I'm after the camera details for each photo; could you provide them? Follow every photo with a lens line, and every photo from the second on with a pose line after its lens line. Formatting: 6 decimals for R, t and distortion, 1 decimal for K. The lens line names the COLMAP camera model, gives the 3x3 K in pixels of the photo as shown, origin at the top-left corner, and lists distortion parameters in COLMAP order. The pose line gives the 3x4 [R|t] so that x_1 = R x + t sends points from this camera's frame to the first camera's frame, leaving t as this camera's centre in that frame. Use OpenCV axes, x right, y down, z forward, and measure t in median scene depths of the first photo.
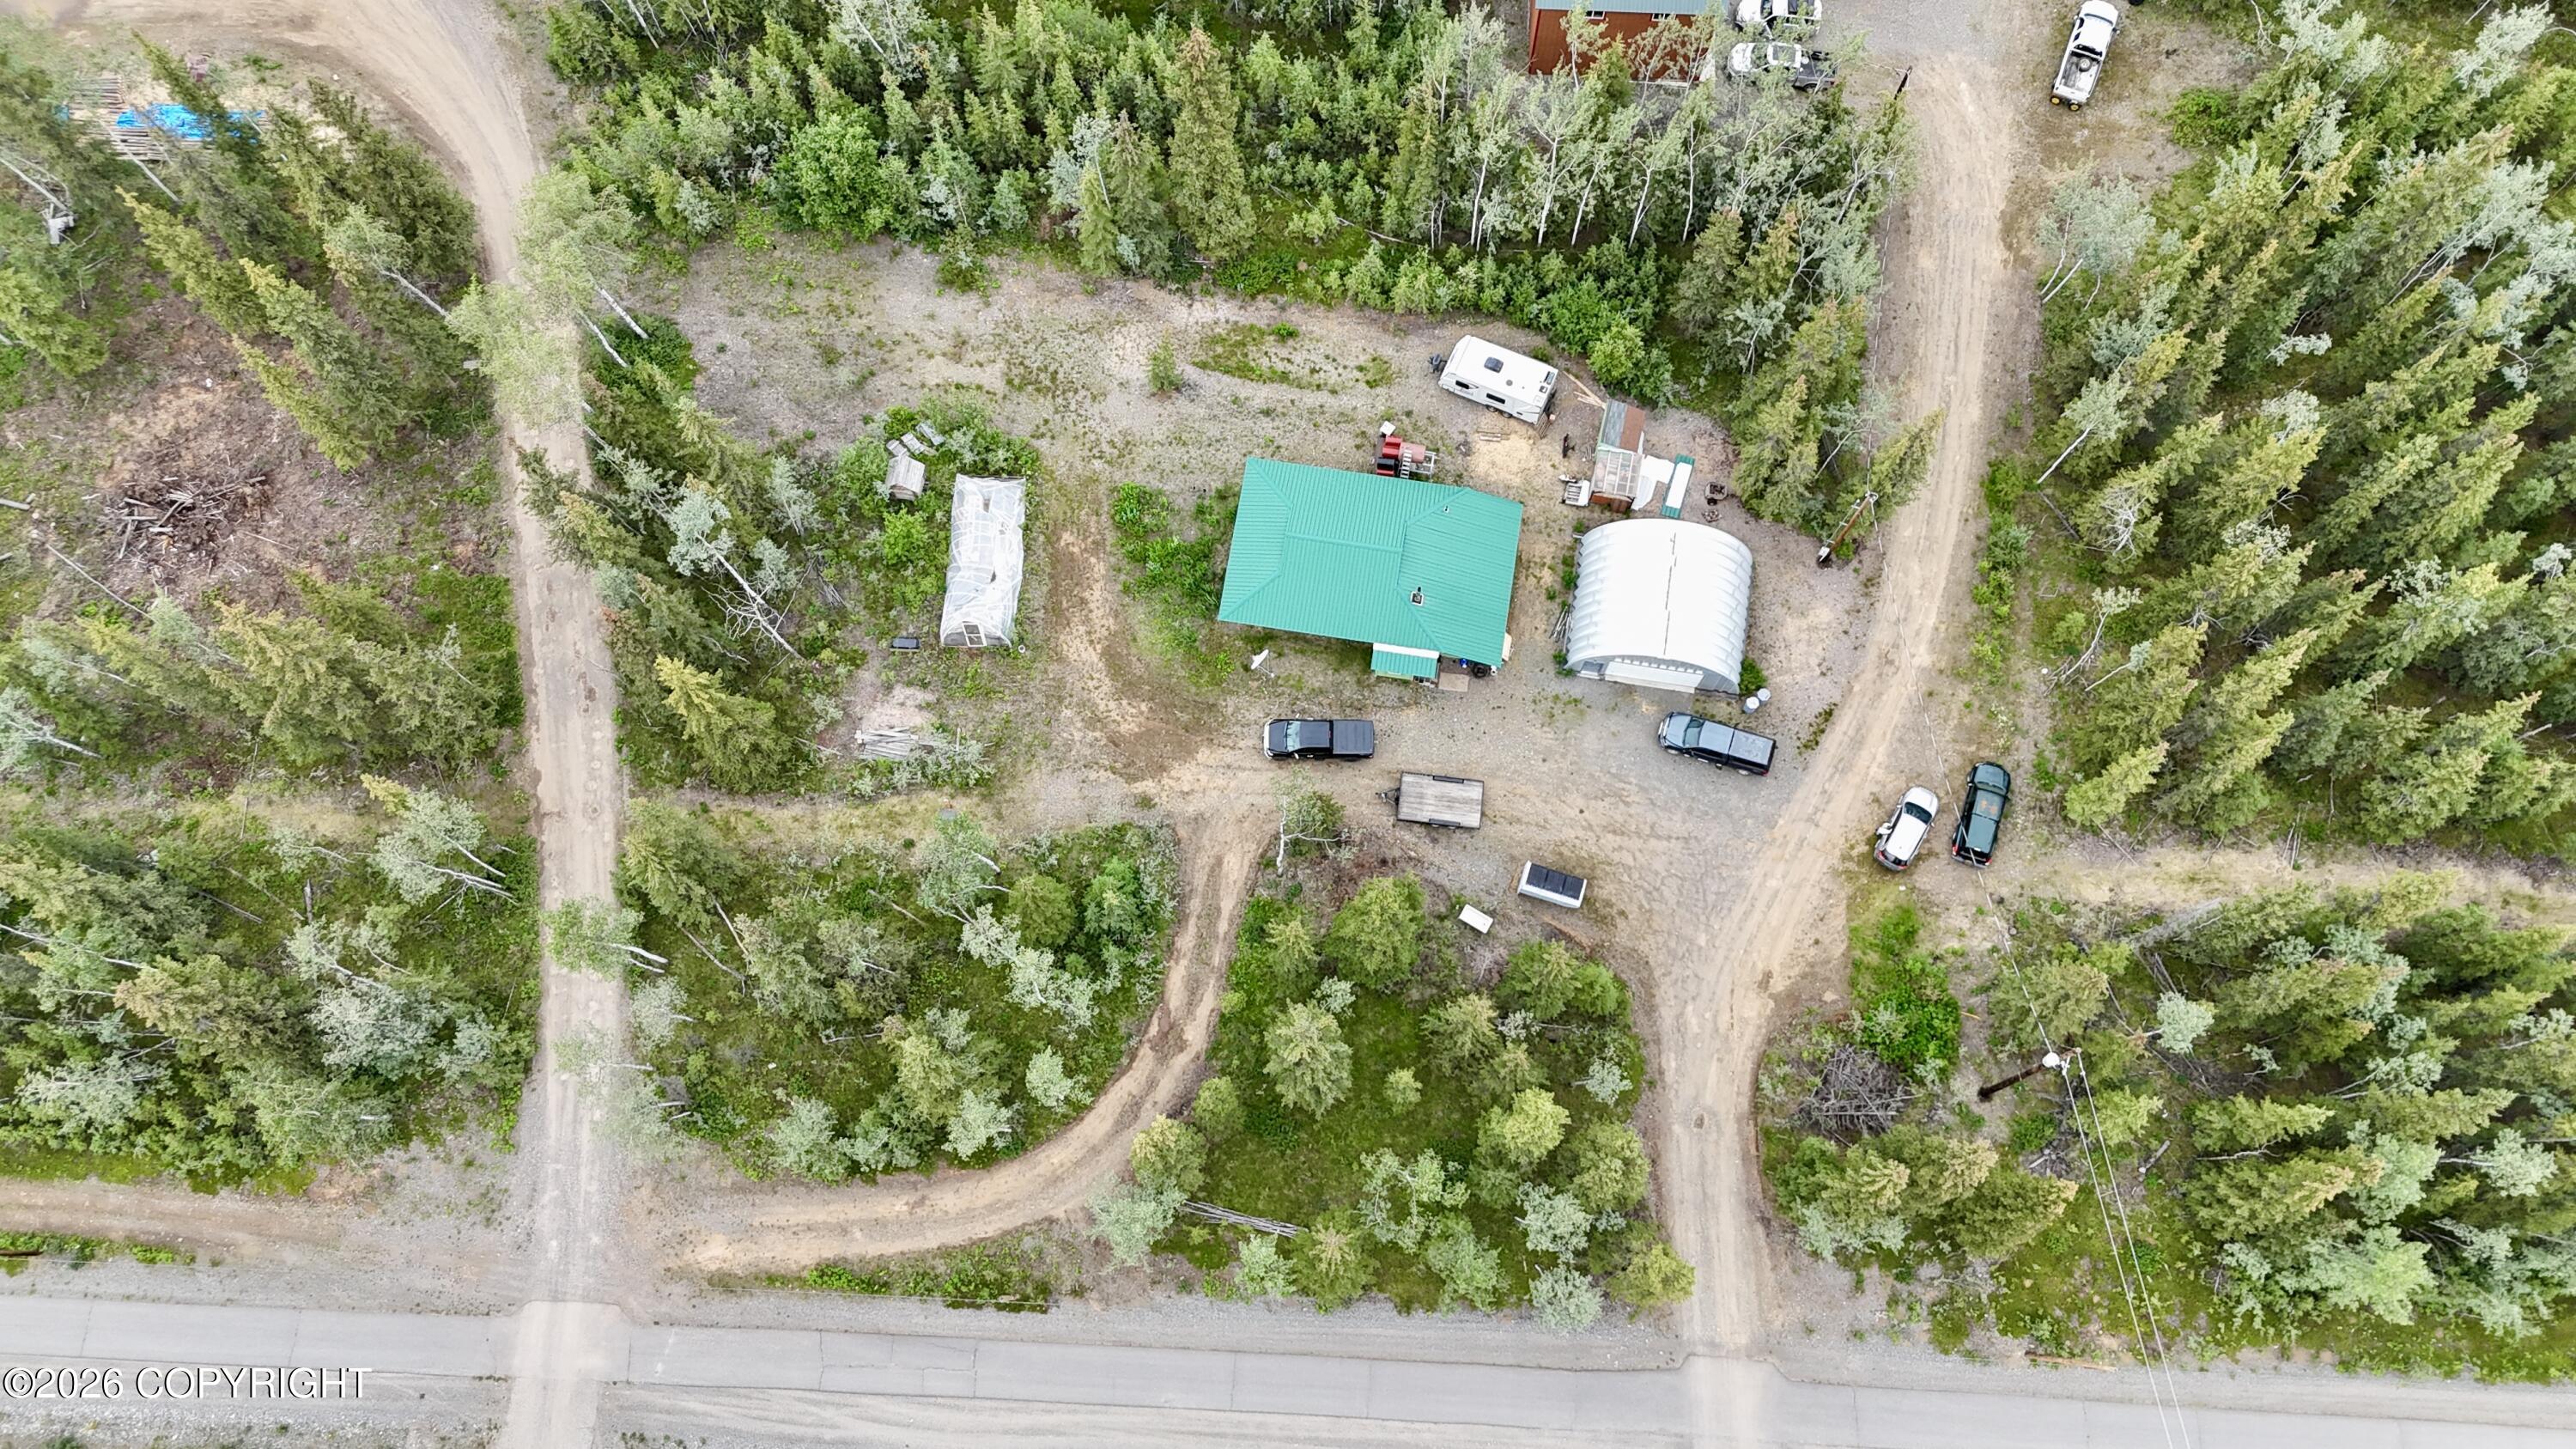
lens RADIAL K [[1896.9, 0, 1292.7], [0, 1896.9, 722.5], [0, 0, 1]] dist [0.066616, -0.061317]
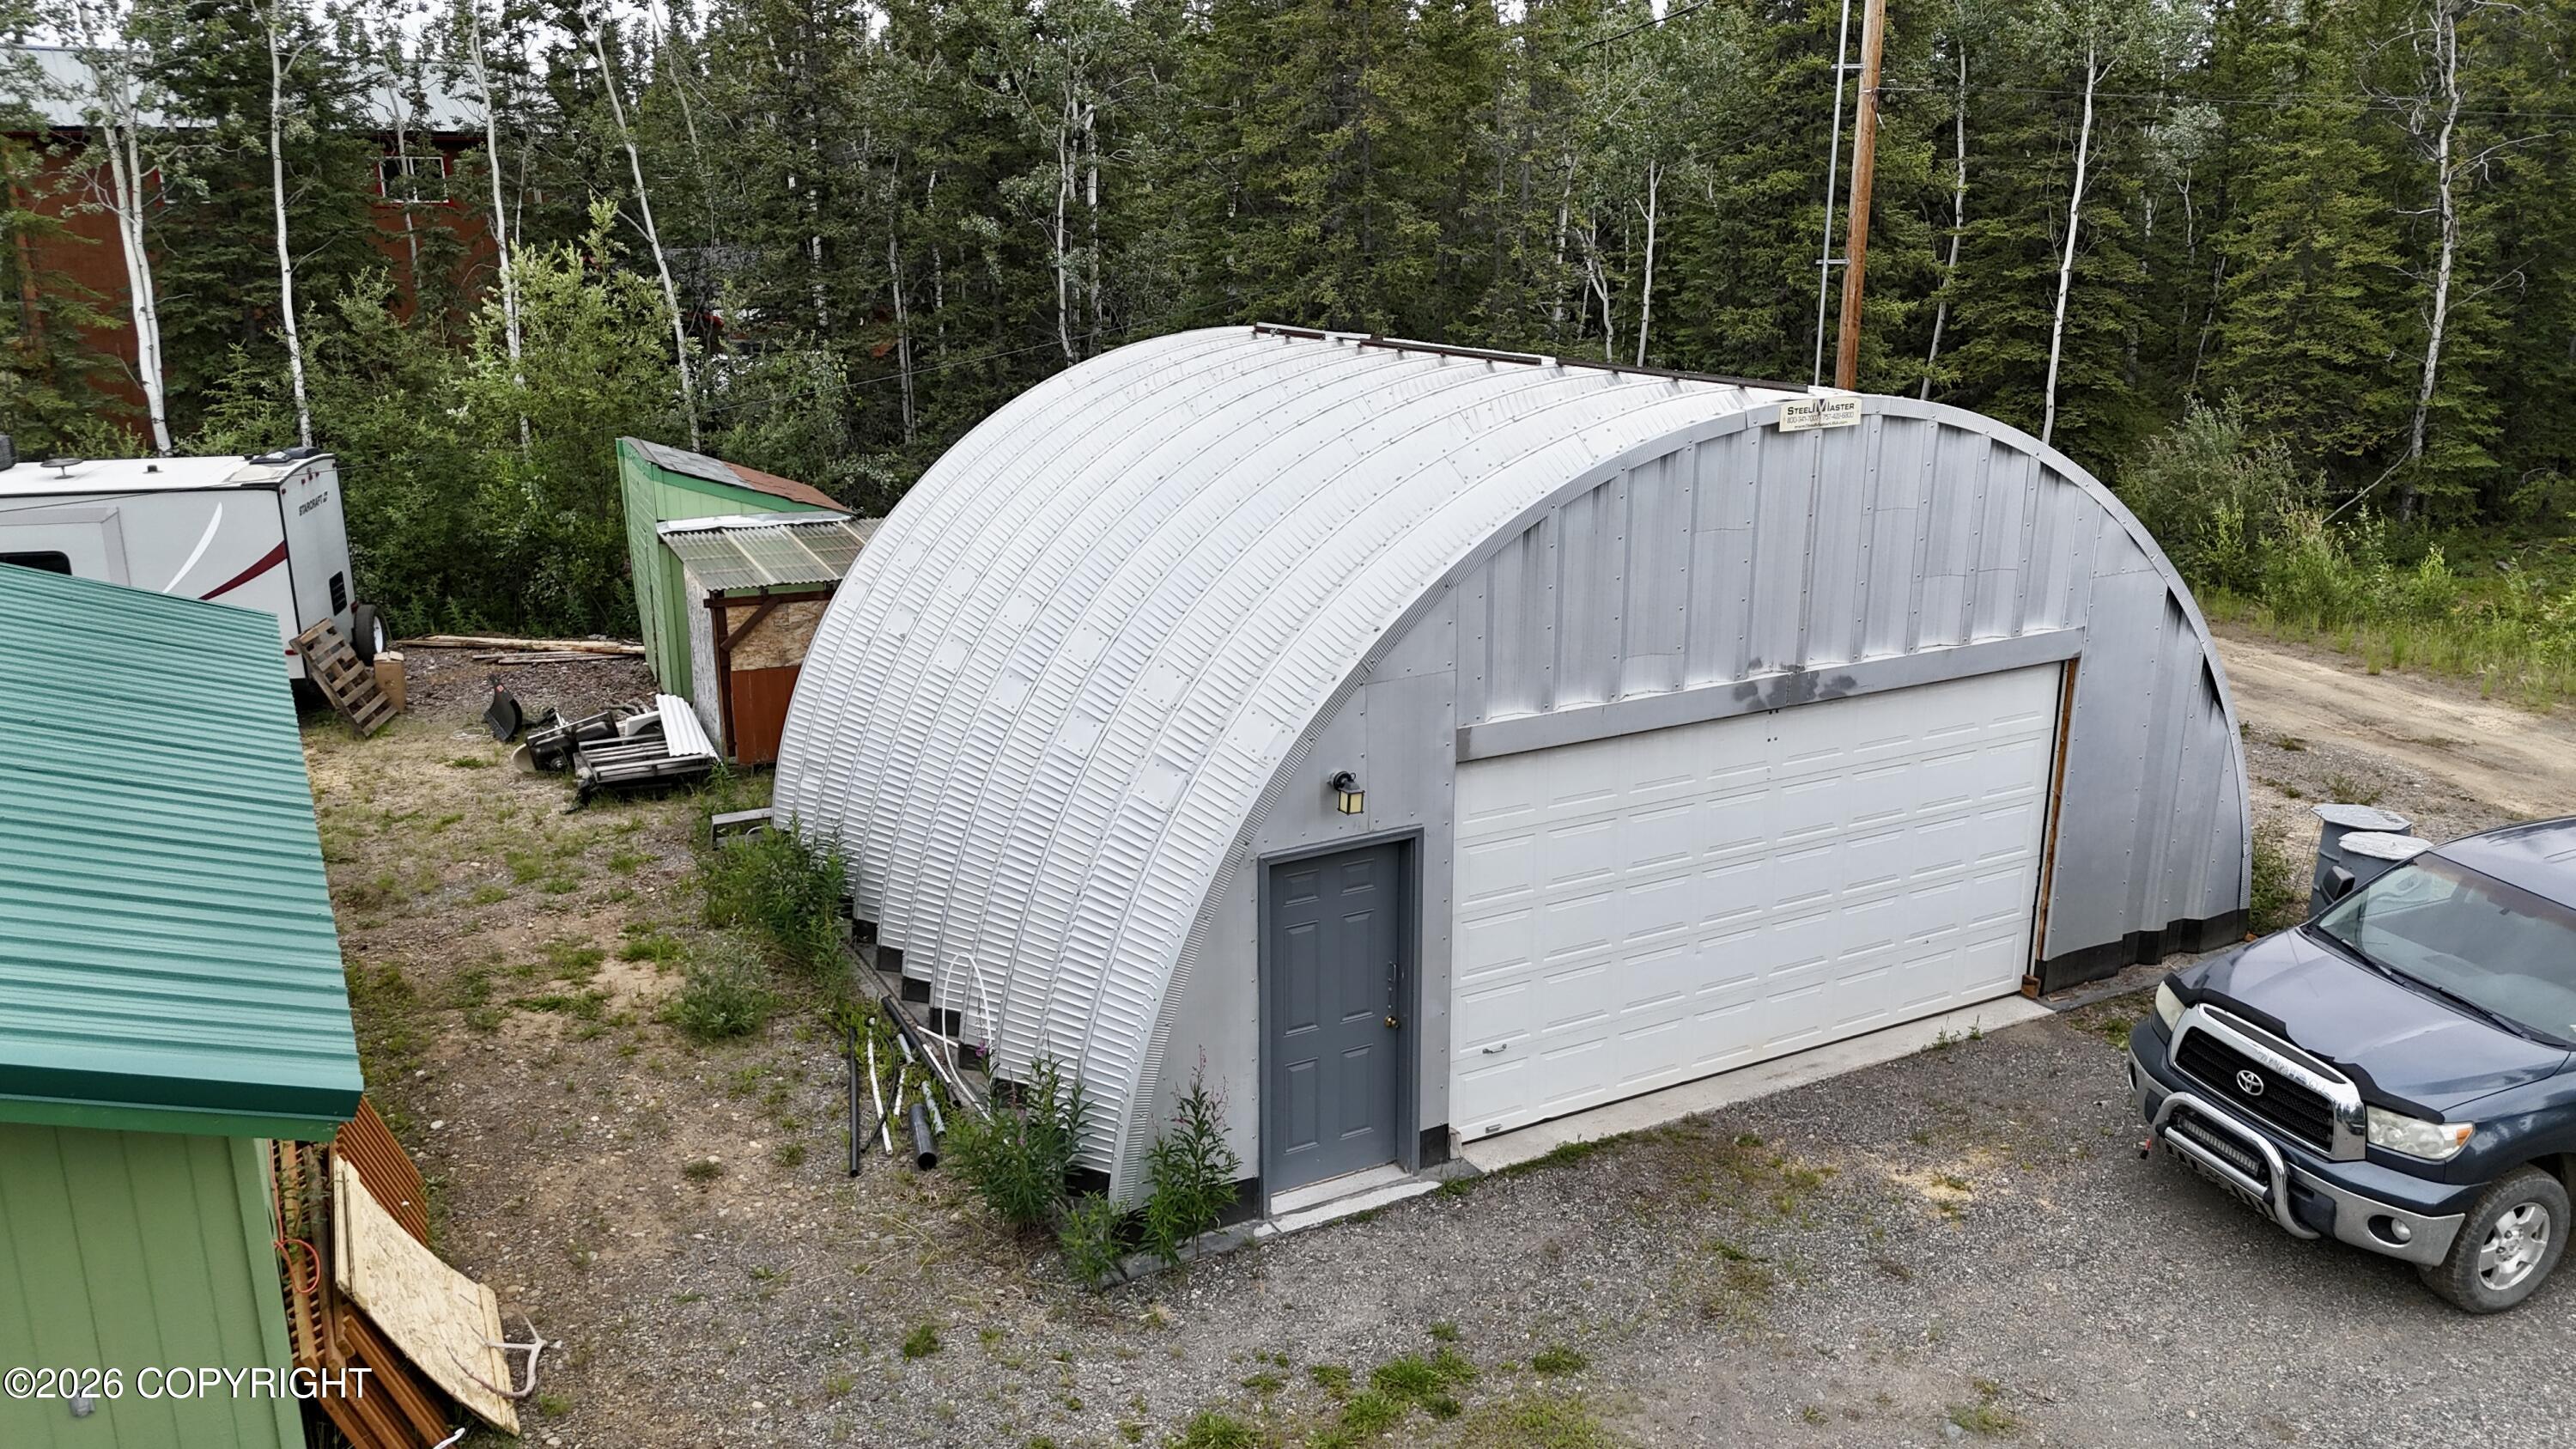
lens RADIAL K [[1896.9, 0, 1279.1], [0, 1896.9, 711.1], [0, 0, 1]] dist [0.066616, -0.061317]
pose [[0.793713, -0.160019, 0.586868, 0.092957], [0.583132, 0.474765, -0.659208, 0.029566], [-0.173139, 0.865443, 0.470139, 0.906294]]
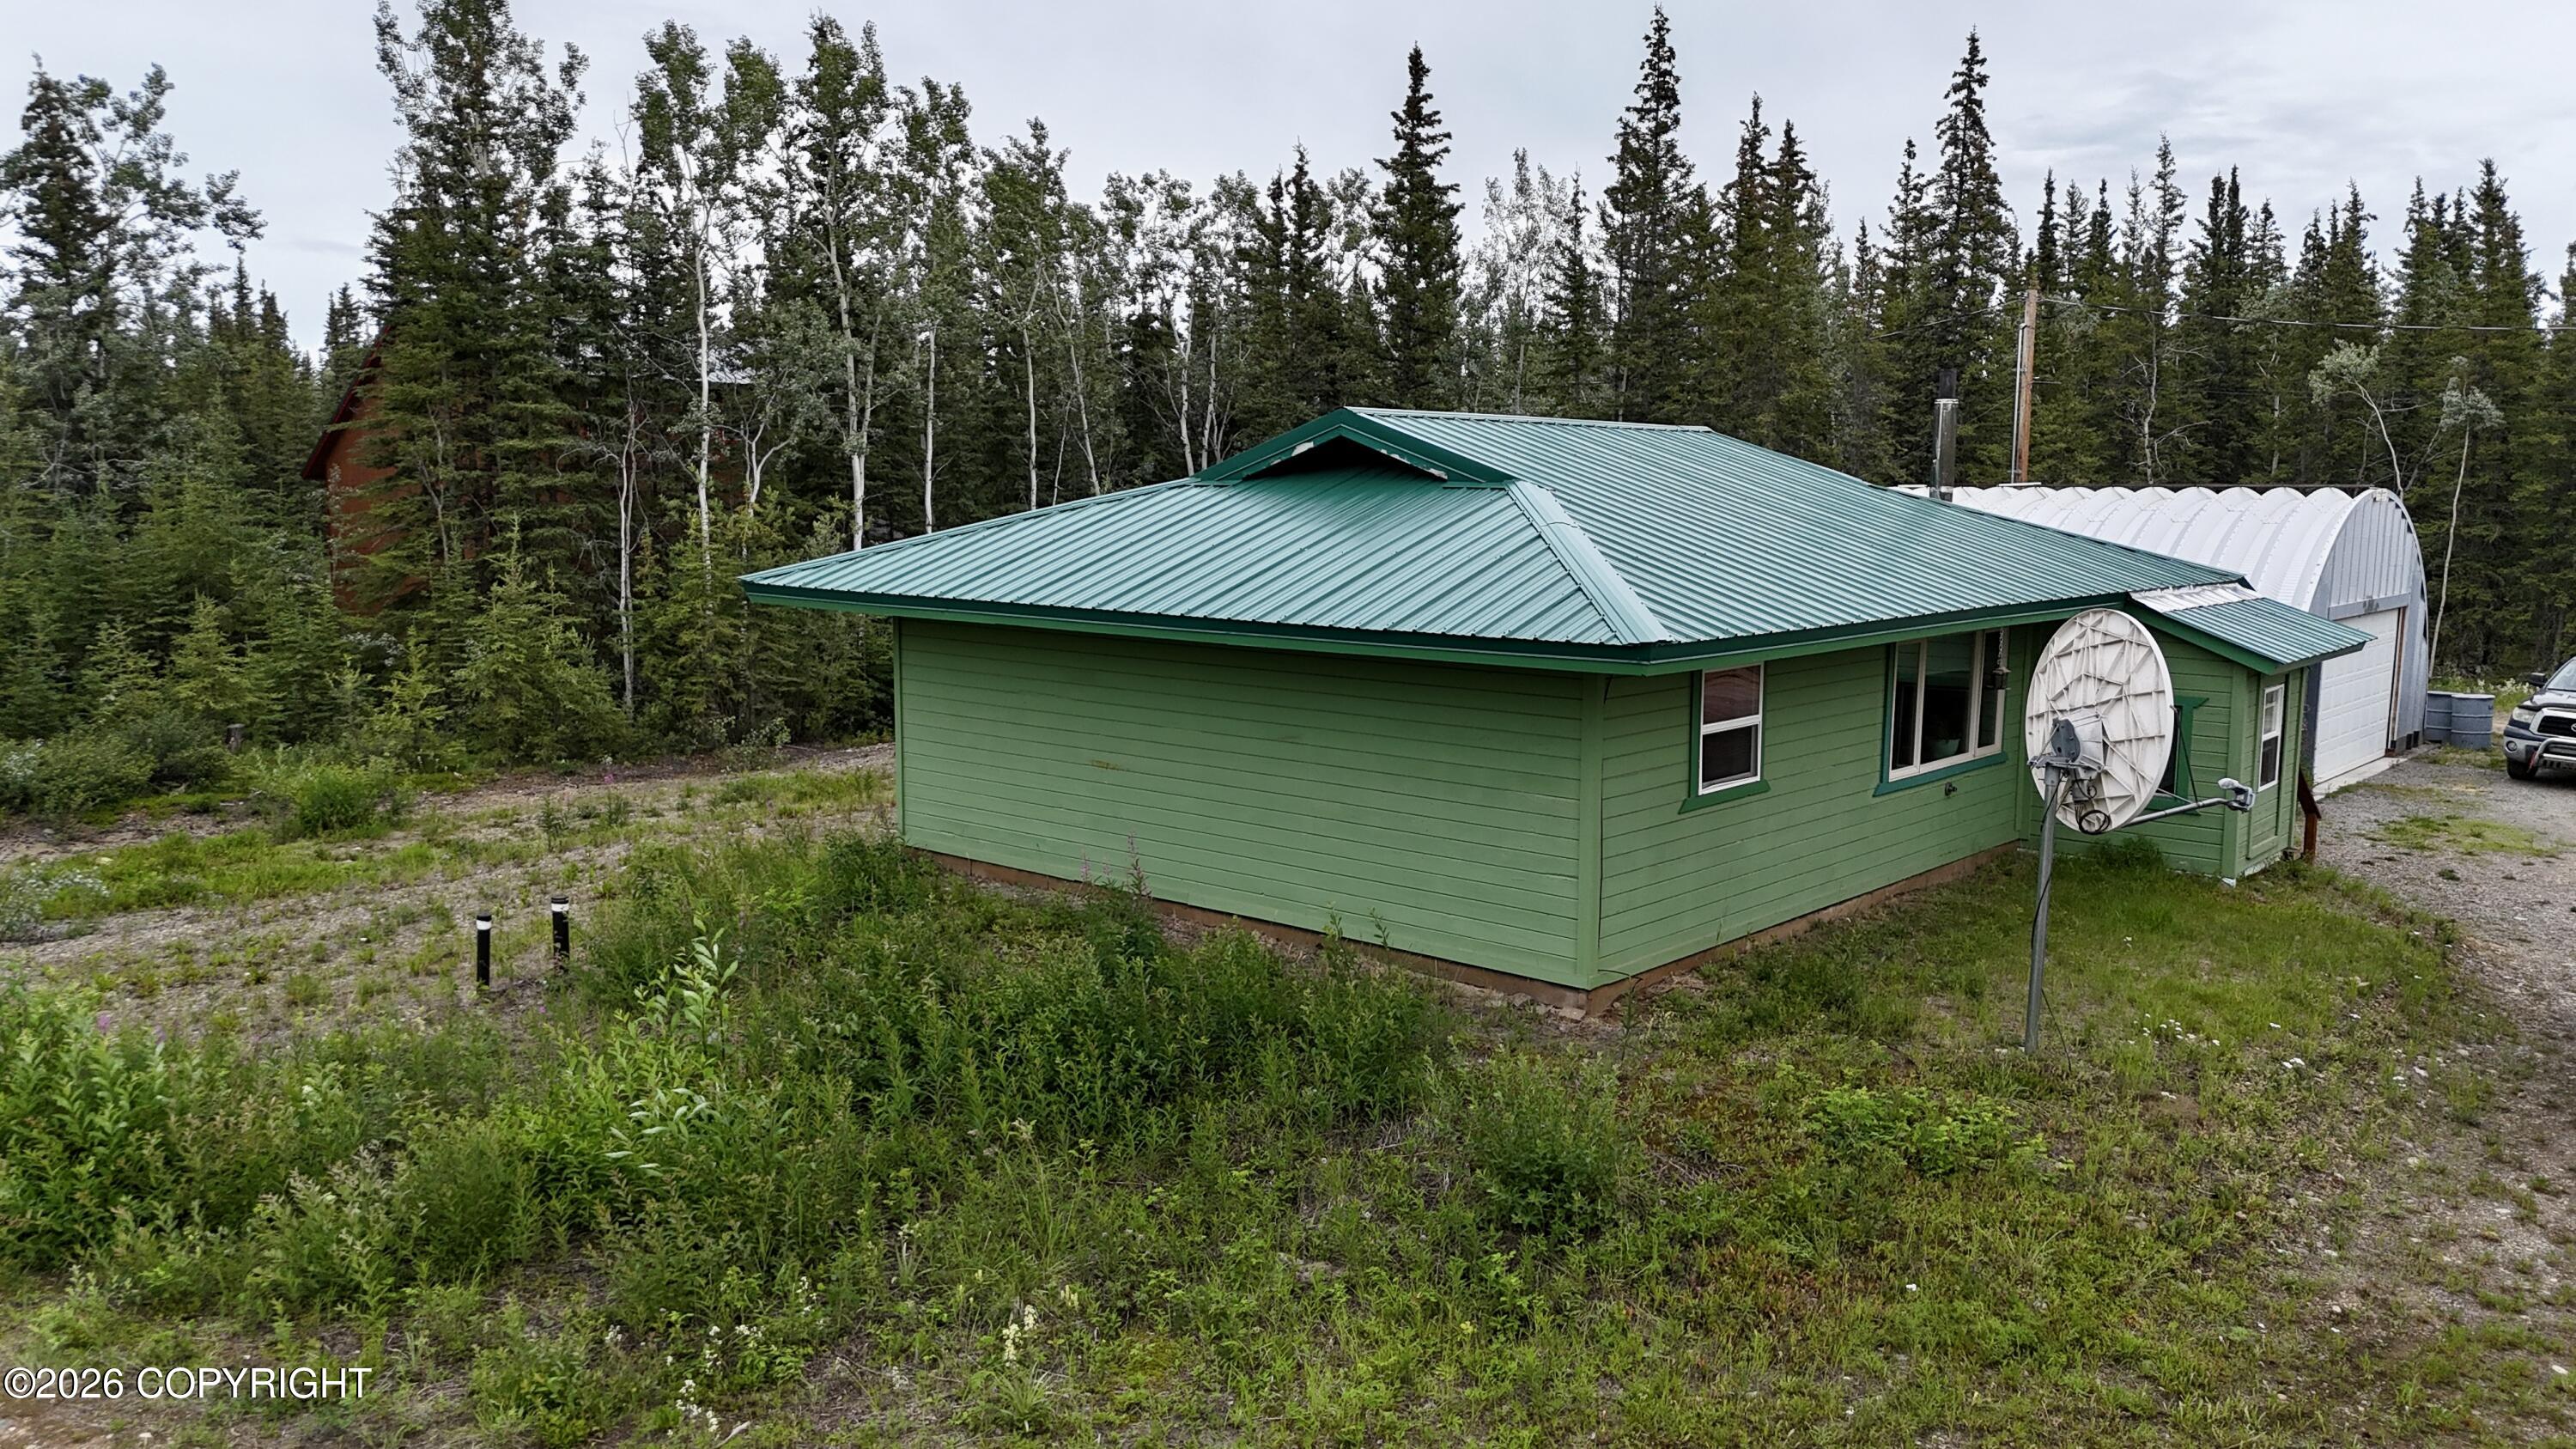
lens RADIAL K [[1896.9, 0, 1288.8], [0, 1896.9, 730.4], [0, 0, 1]] dist [0.066616, -0.061317]
pose [[0.535186, -0.102199, 0.838529, -0.136961], [0.803602, 0.367575, -0.468095, -0.016536], [-0.260384, 0.924362, 0.278848, 0.932844]]
